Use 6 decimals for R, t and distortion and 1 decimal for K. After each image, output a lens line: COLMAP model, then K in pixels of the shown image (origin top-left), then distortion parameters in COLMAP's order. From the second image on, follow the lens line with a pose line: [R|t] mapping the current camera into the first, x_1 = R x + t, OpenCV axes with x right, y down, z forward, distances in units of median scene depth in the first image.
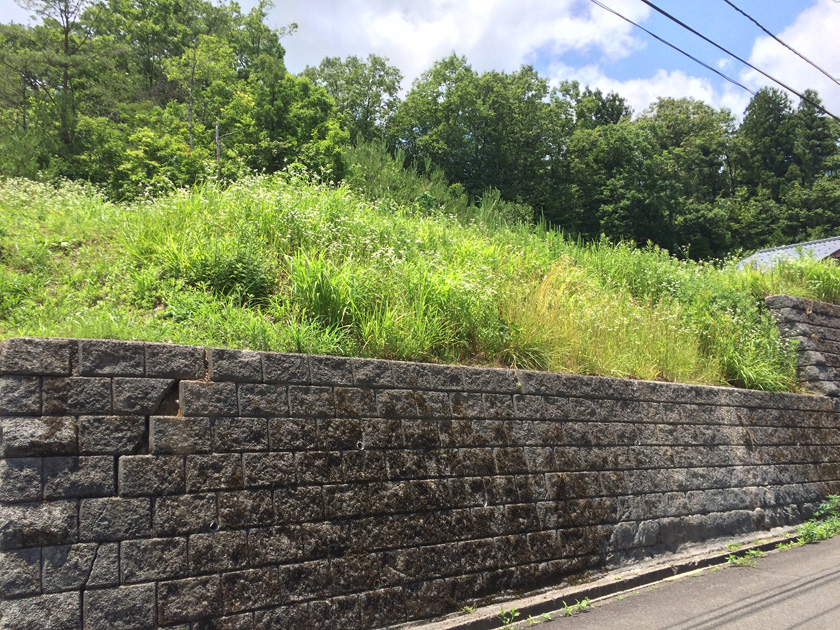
lens RADIAL K [[733.0, 0, 419.8], [0, 733.0, 320.9], [0, 0, 1]] dist [0.079330, -0.118170]
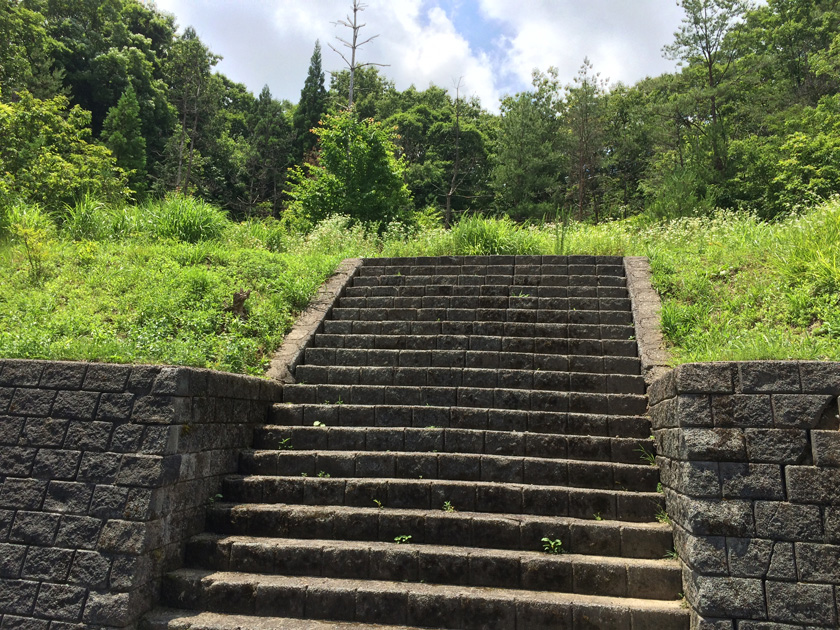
lens RADIAL K [[720.7, 0, 418.2], [0, 720.7, 307.9], [0, 0, 1]] dist [0.082129, -0.109218]
pose [[0.649228, -0.107407, -0.752972, 0.087081], [0.080380, 0.994124, -0.072501, -0.017022], [0.756334, -0.013454, 0.654047, -0.129106]]
